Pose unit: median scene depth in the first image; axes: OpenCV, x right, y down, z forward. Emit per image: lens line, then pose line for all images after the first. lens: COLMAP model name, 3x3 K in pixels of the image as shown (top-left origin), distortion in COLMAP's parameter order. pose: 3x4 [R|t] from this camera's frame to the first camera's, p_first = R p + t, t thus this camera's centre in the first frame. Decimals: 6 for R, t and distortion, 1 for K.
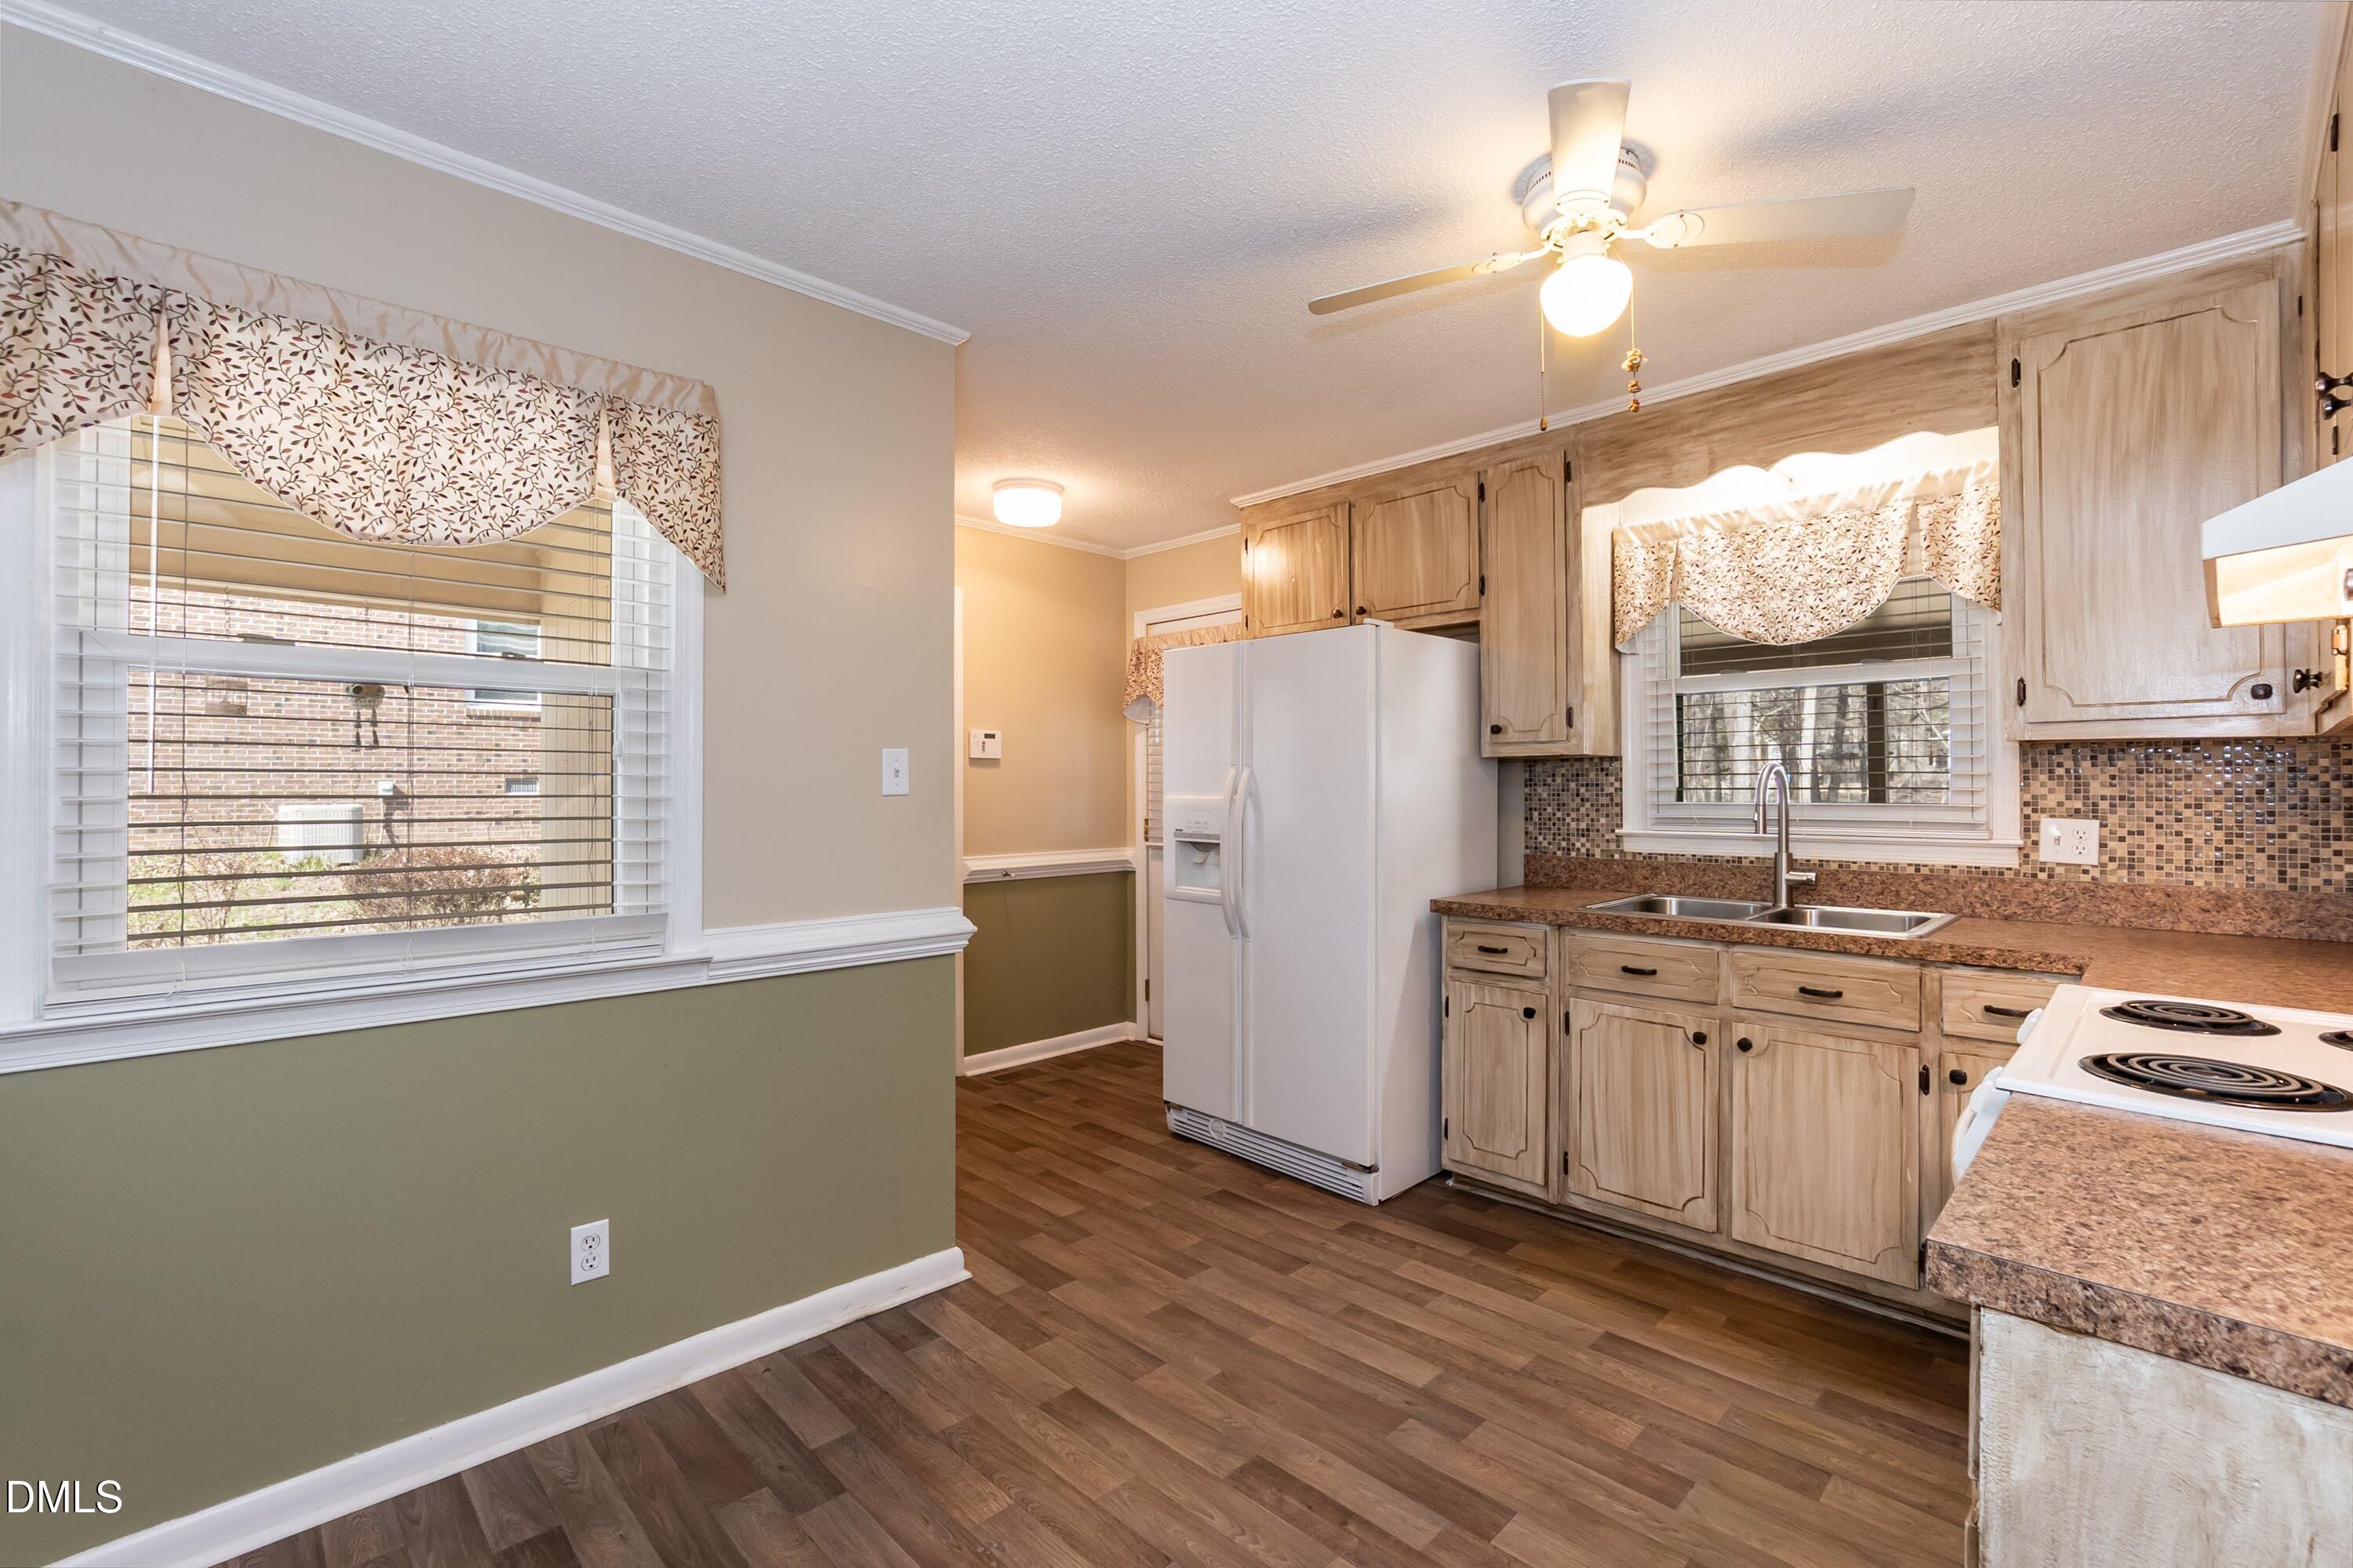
lens RADIAL K [[1025.9, 0, 1187.7], [0, 1025.9, 778.4], [0, 0, 1]] dist [-0.025870, 0.008551]
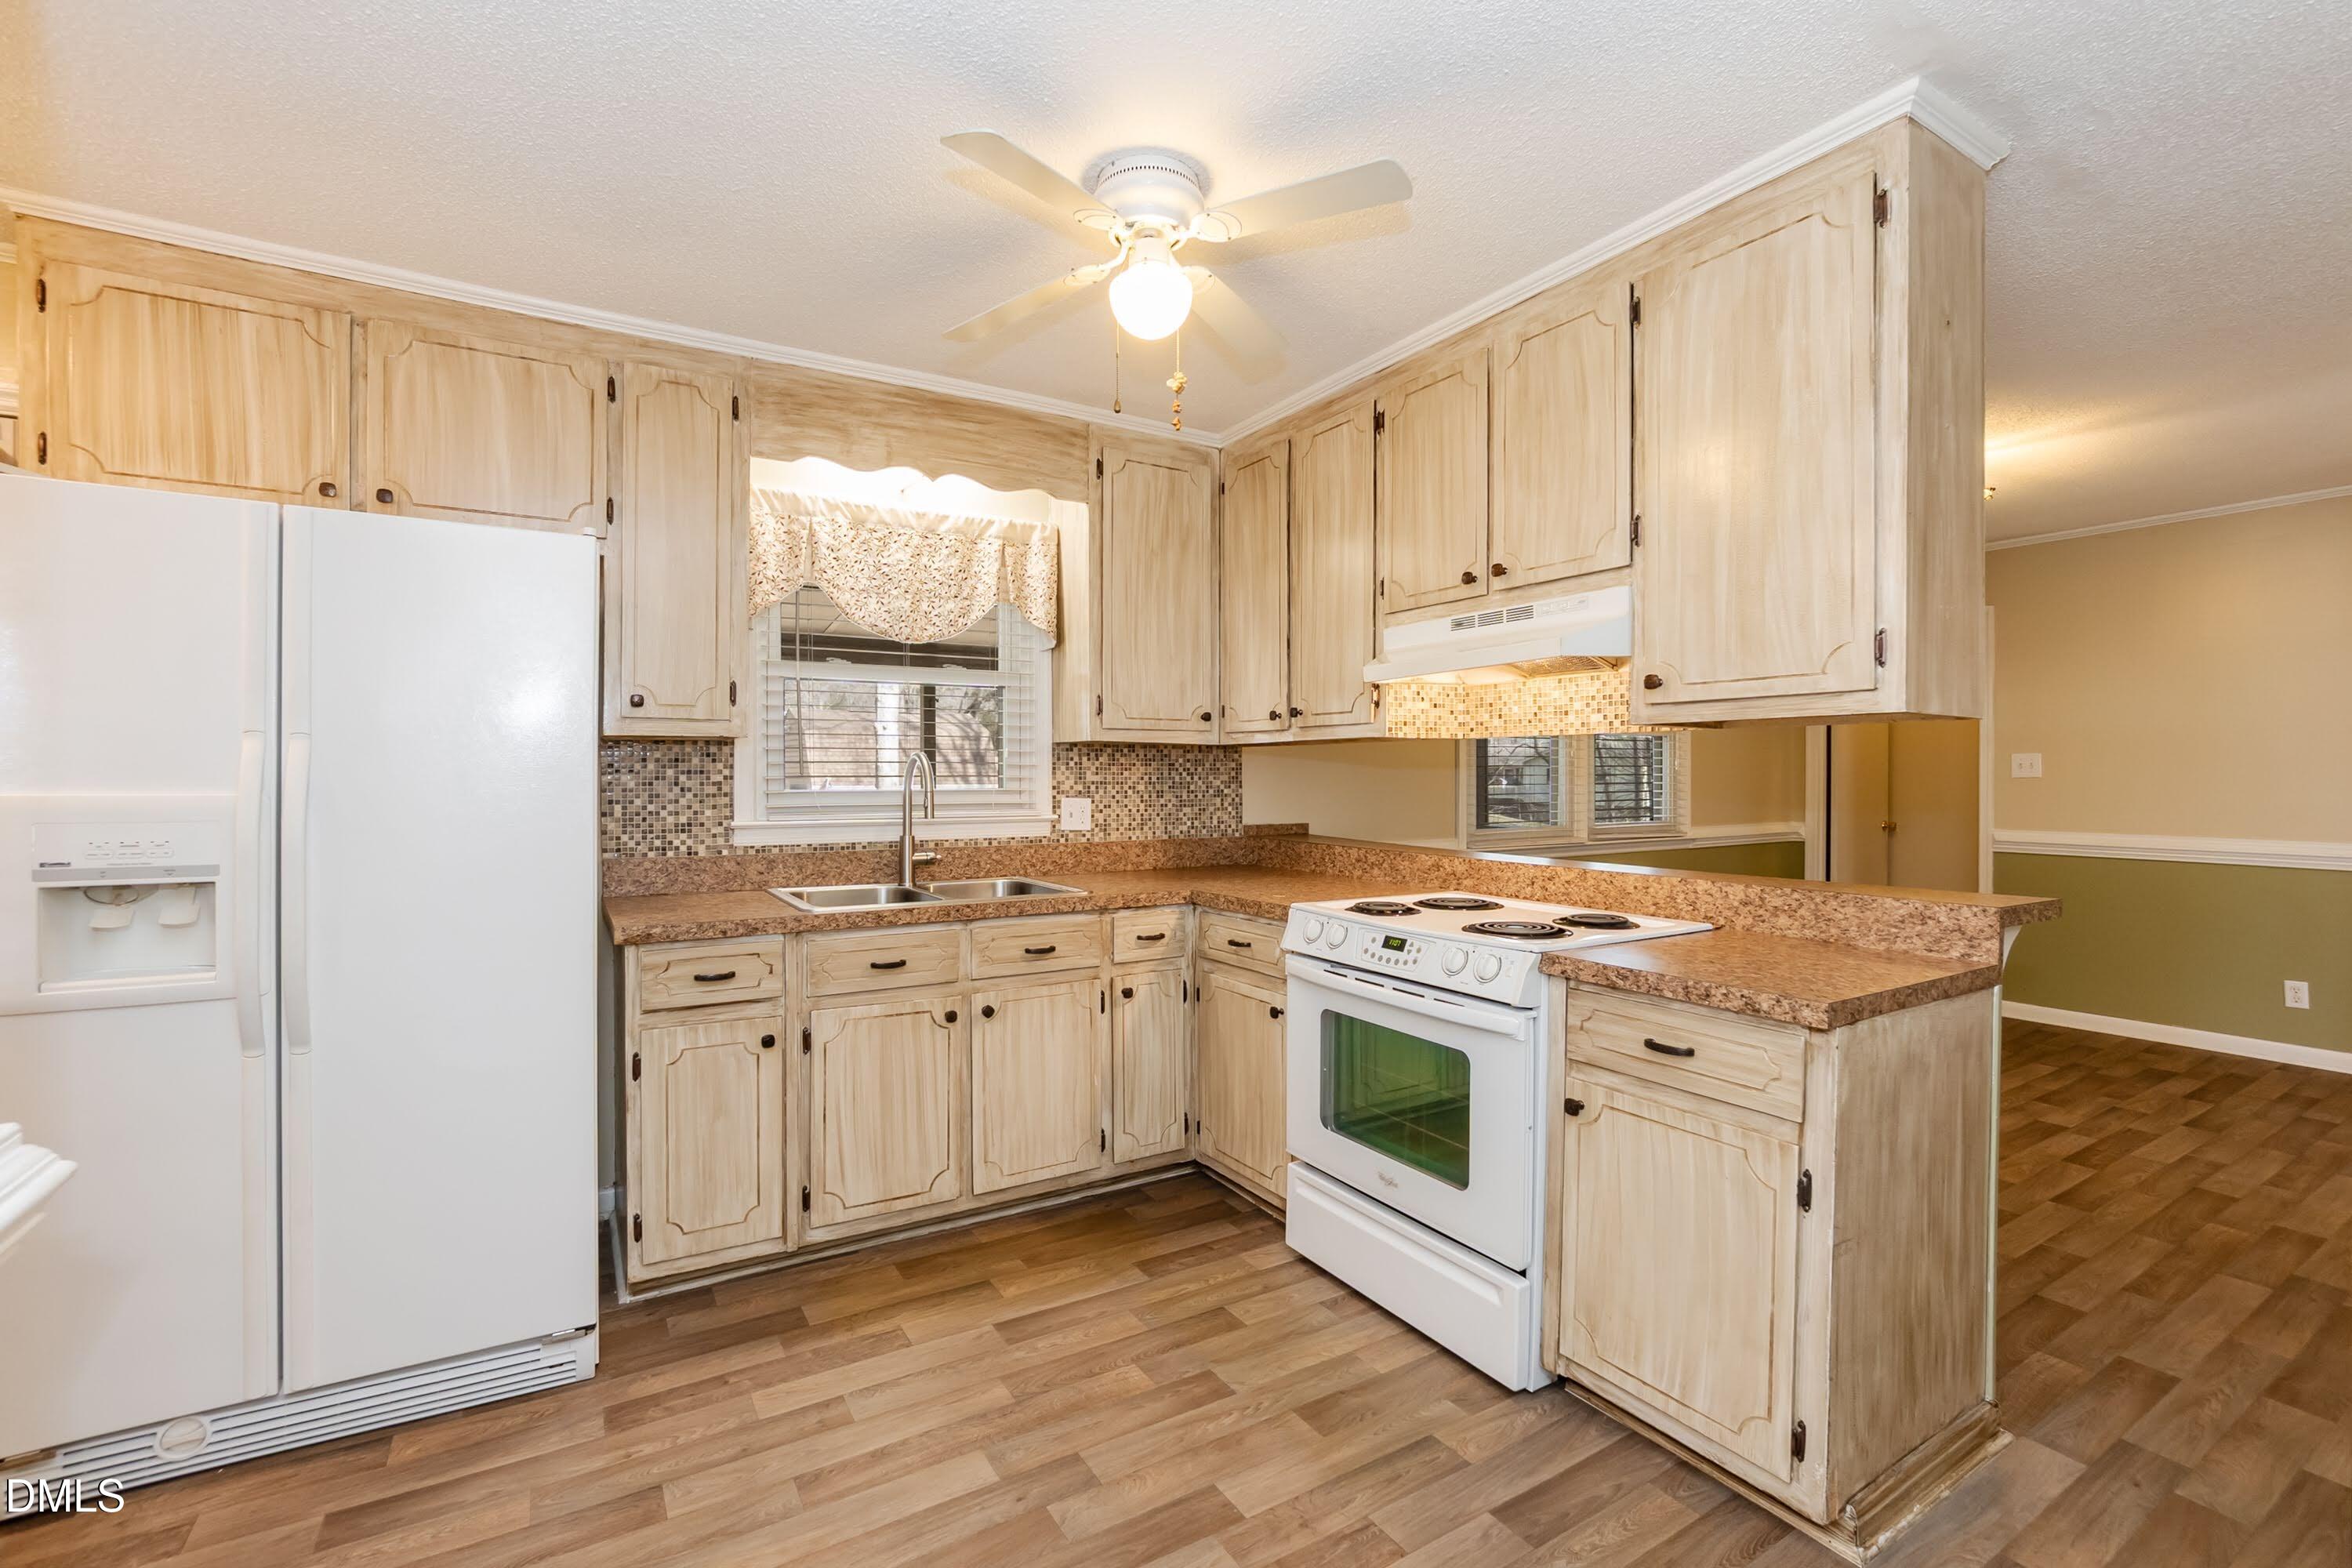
lens RADIAL K [[1025.4, 0, 1155.1], [0, 1025.4, 777.0], [0, 0, 1]] dist [-0.025870, 0.008551]
pose [[0.247024, -0.000378, 0.969009, -0.445201], [-0.008293, 0.999962, 0.002504, 0.006637], [-0.968974, -0.008655, 0.247011, 0.530815]]
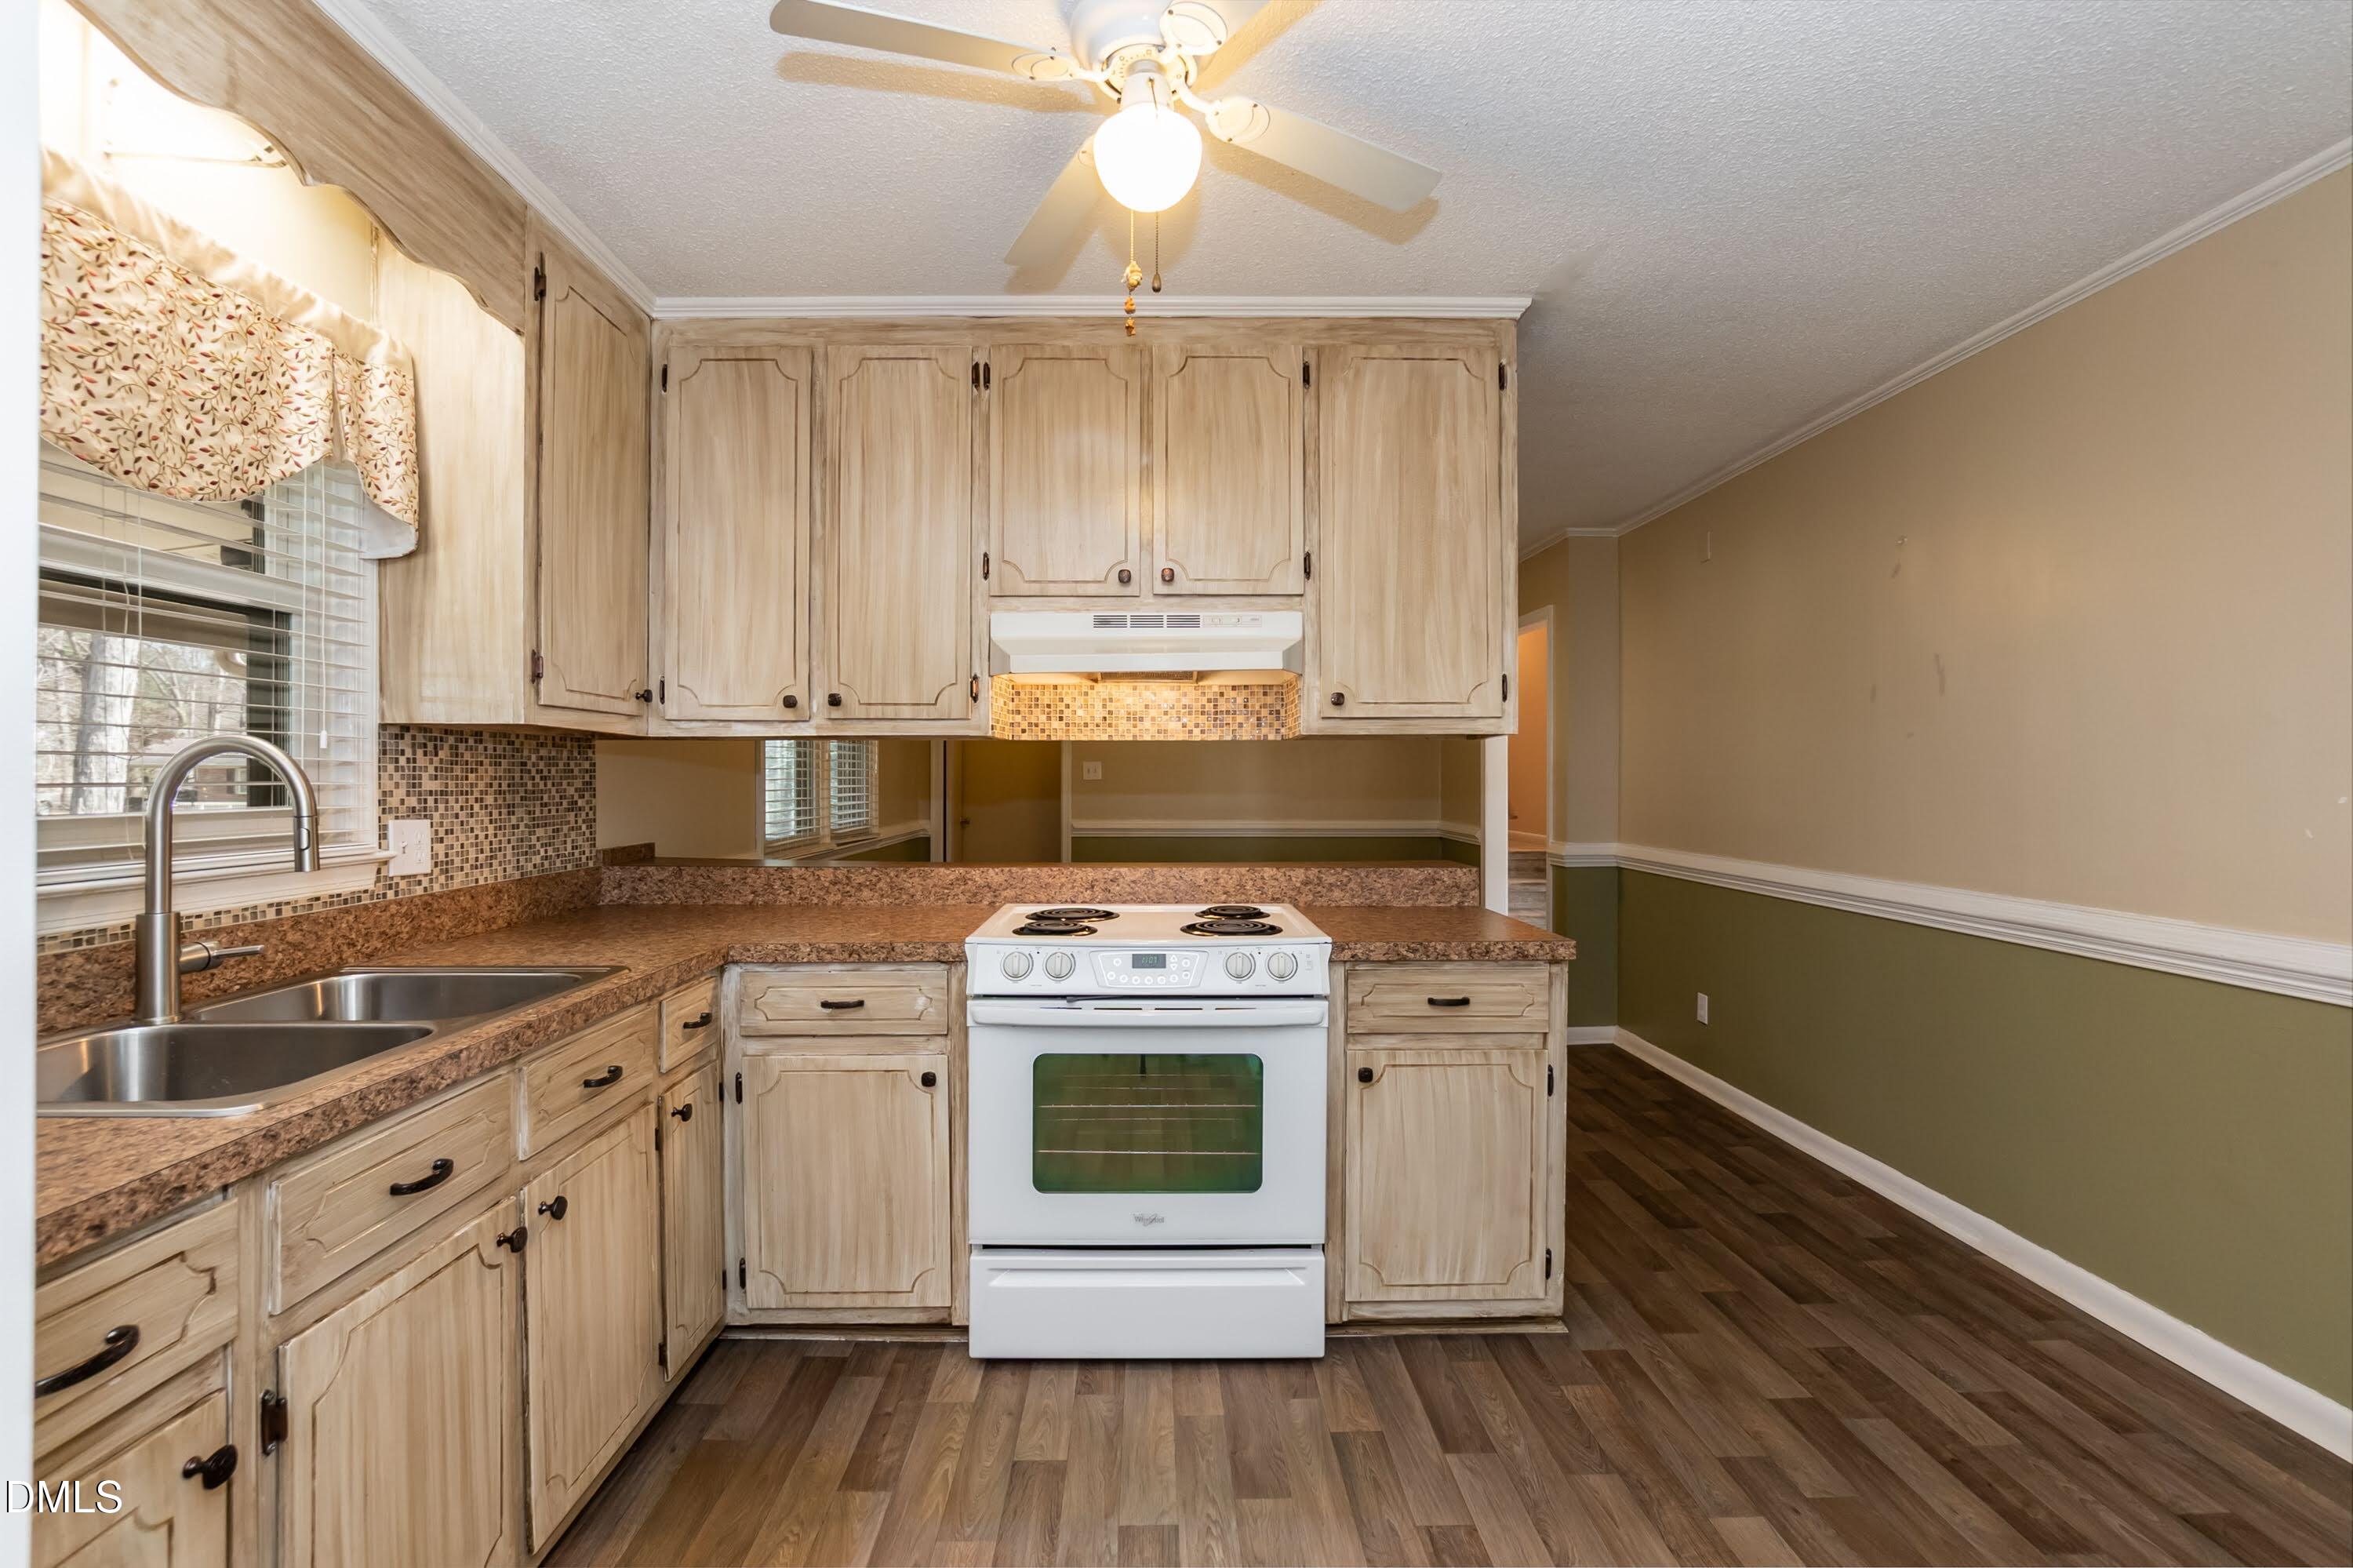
lens RADIAL K [[1025.9, 0, 1160.5], [0, 1025.9, 778.5], [0, 0, 1]] dist [-0.025870, 0.008551]
pose [[-0.715292, 0.001936, 0.698823, -0.121461], [-0.002959, 0.999979, -0.005799, 0.009636], [-0.698819, -0.006216, -0.715271, 1.122416]]
